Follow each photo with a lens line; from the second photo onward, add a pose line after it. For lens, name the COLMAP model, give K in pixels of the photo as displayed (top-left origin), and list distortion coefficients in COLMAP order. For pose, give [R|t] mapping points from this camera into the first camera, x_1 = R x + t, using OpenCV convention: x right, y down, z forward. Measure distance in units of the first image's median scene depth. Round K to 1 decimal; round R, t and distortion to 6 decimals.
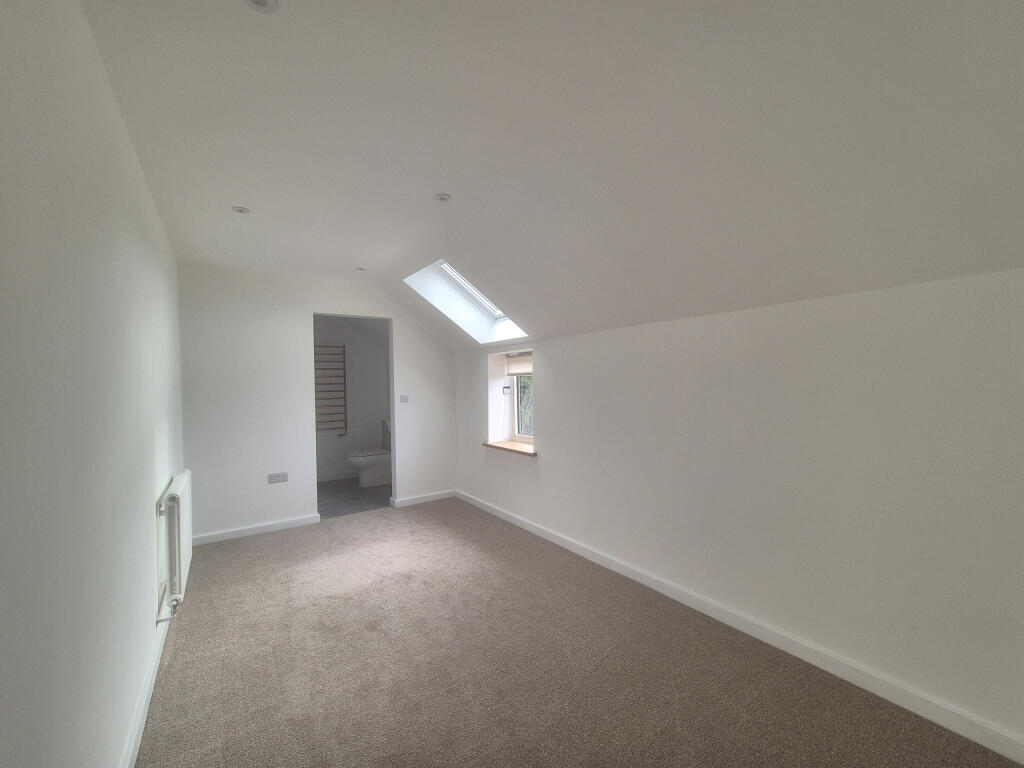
lens RADIAL K [[419.1, 0, 510.4], [0, 419.1, 384.5], [0, 0, 1]] dist [-0.000237, 0.001321]
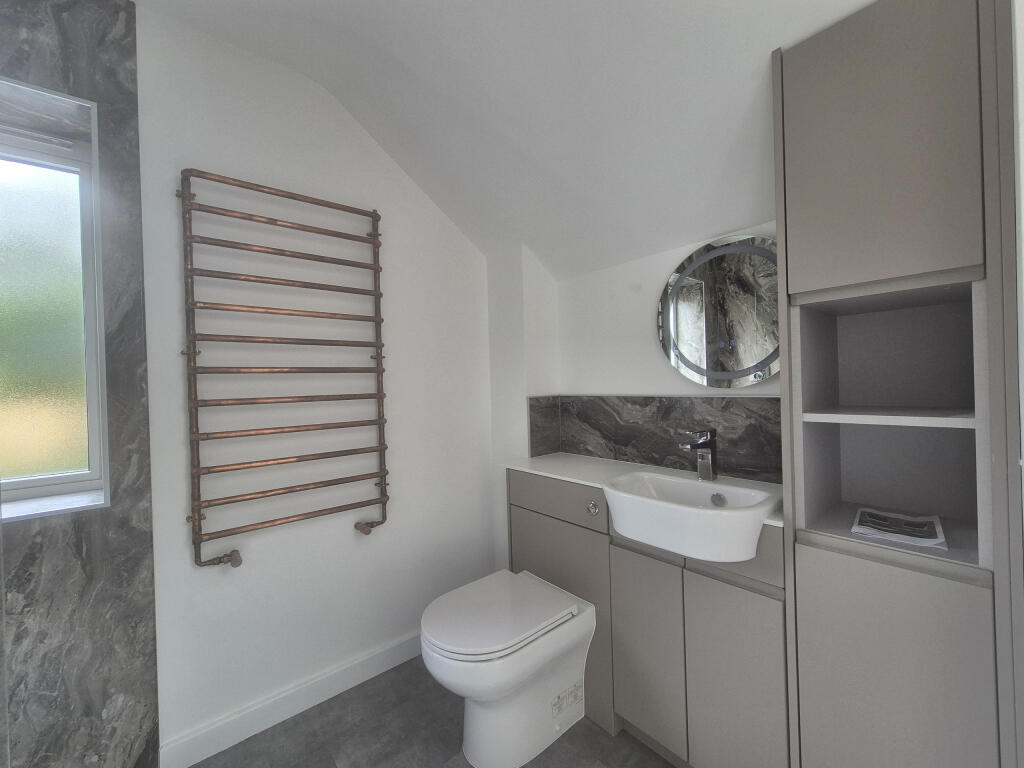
lens RADIAL K [[419.1, 0, 518.4], [0, 419.1, 381.3], [0, 0, 1]] dist [-0.000237, 0.001321]
pose [[0.995774, -0.008297, 0.091462, -0.325785], [0.008974, 0.999935, -0.006991, 0.025783], [-0.091398, 0.007782, 0.995784, 0.706429]]
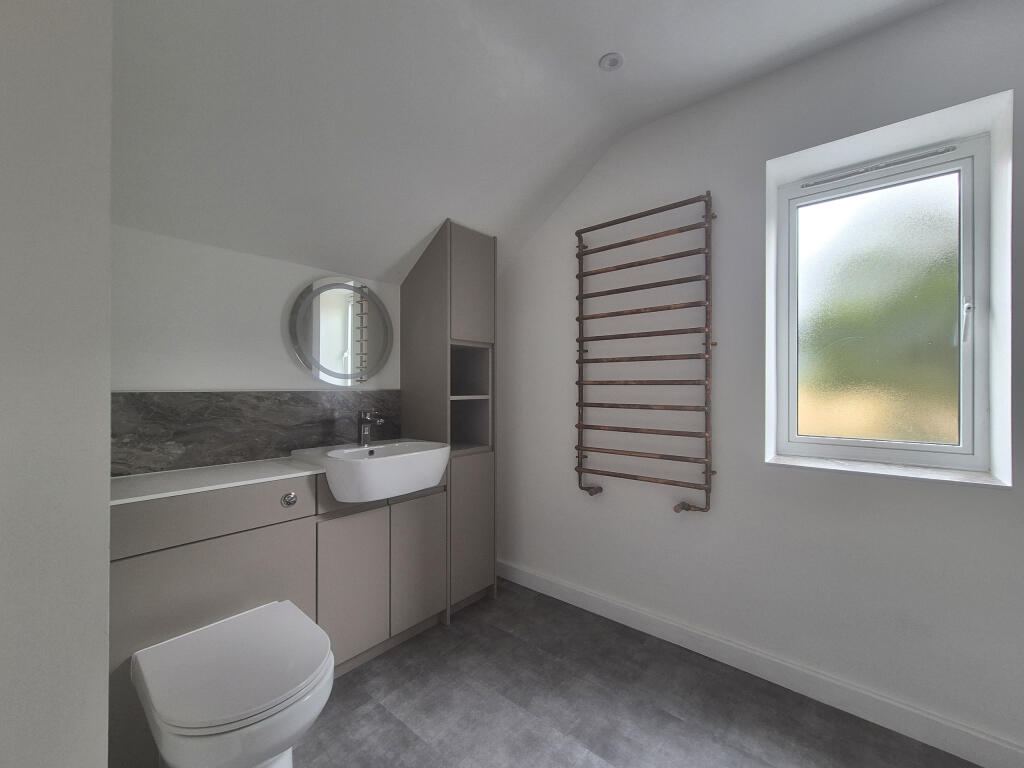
lens RADIAL K [[419.1, 0, 508.9], [0, 419.1, 381.5], [0, 0, 1]] dist [-0.000237, 0.001321]
pose [[0.259861, 0.015782, -0.965517, -0.157529], [0.000352, 0.999865, 0.016438, 0.027926], [0.965646, -0.004611, 0.259821, 0.799524]]
